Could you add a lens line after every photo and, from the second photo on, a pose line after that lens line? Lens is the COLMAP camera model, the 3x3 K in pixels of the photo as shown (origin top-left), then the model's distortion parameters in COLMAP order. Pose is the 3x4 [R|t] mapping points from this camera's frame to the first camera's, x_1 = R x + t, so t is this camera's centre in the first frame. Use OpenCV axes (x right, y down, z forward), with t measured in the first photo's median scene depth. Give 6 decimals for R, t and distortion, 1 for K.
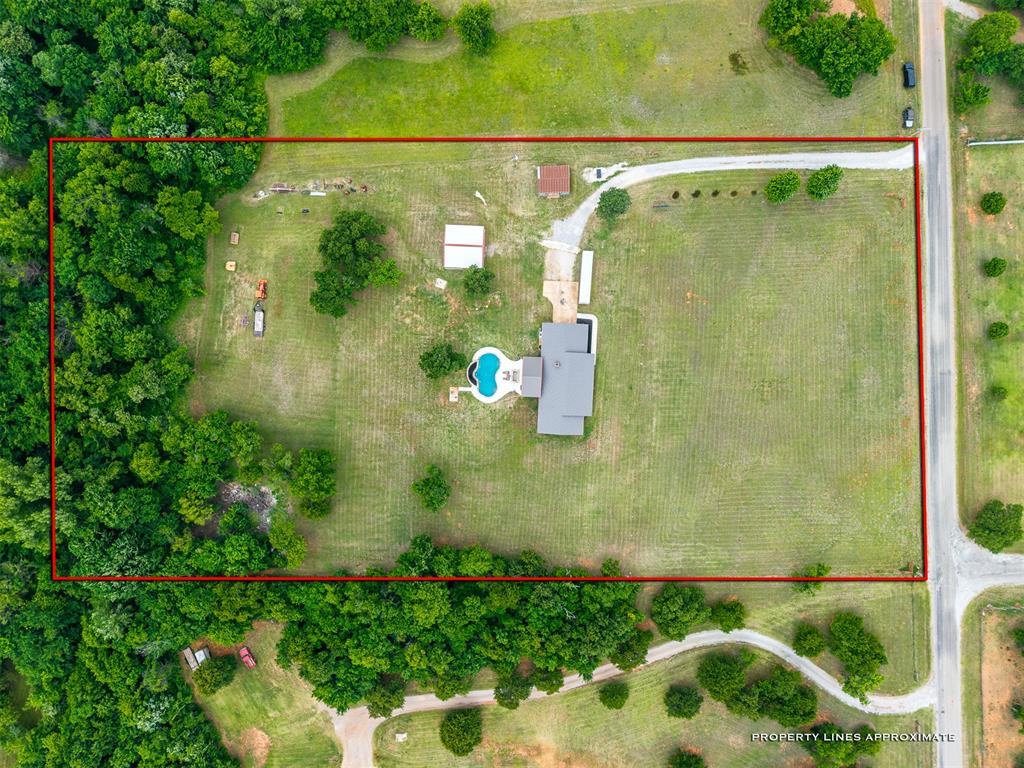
lens RADIAL K [[714.8, 0, 512.0], [0, 714.8, 384.0], [0, 0, 1]] dist [0.052276, -0.001429]
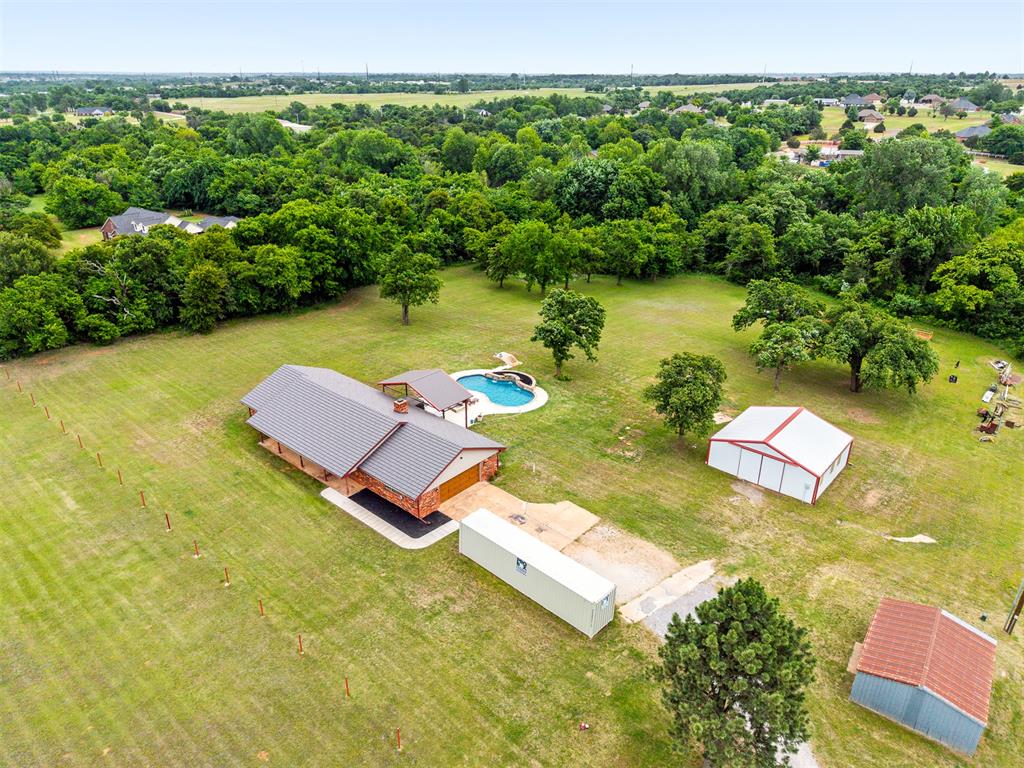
lens RADIAL K [[691.1, 0, 512.0], [0, 691.1, 353.8], [0, 0, 1]] dist [0.068995, -0.112160]
pose [[-0.626437, 0.293042, -0.722290, 0.284298], [-0.779045, -0.266050, 0.567720, -0.276612], [-0.025800, 0.918338, 0.394956, 0.797947]]
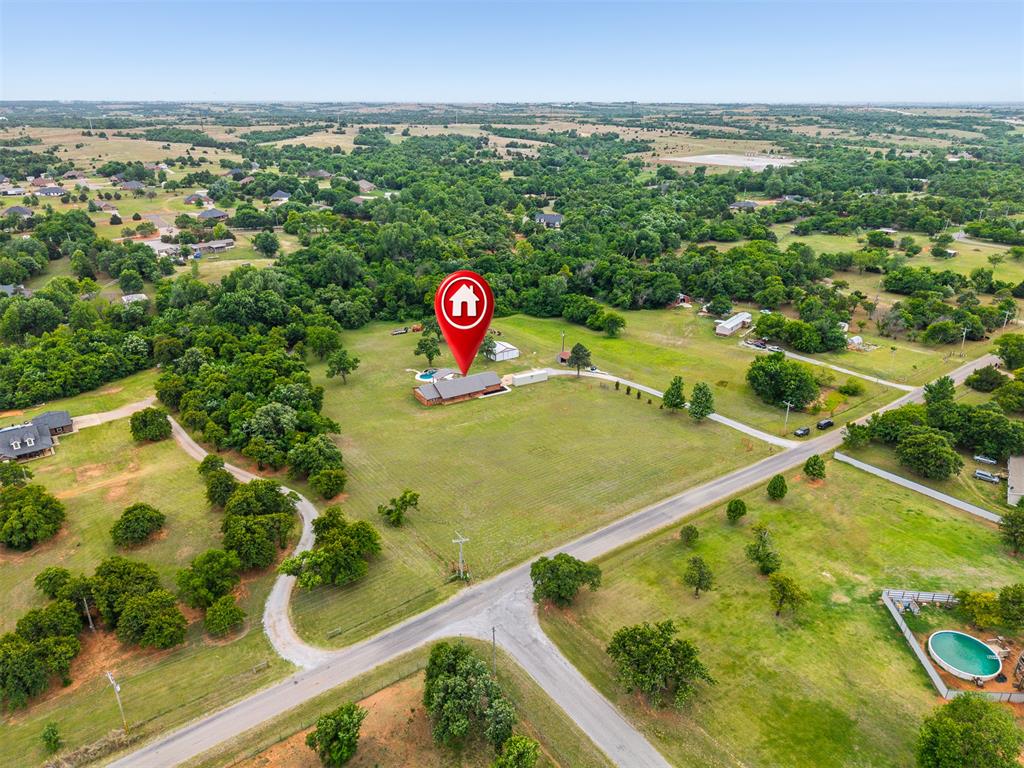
lens RADIAL K [[691.1, 0, 512.0], [0, 691.1, 353.8], [0, 0, 1]] dist [0.068995, -0.112160]
pose [[0.551282, 0.290773, -0.782010, 1.094659], [-0.833940, 0.163775, -0.526994, 0.566057], [-0.025162, 0.942671, 0.332774, 0.509788]]
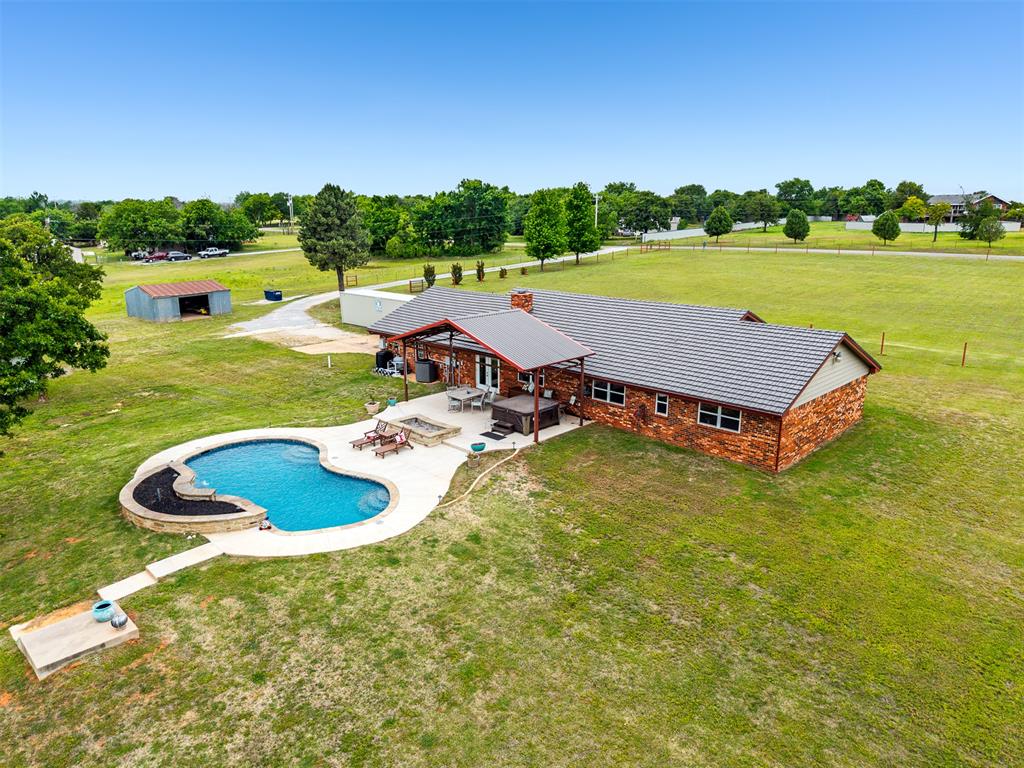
lens RADIAL K [[691.1, 0, 512.0], [0, 691.1, 353.8], [0, 0, 1]] dist [0.068995, -0.112160]
pose [[0.670182, -0.144791, 0.727937, -0.105870], [0.741933, 0.104547, -0.662272, 0.121239], [0.019787, 0.983924, 0.177491, 0.949255]]
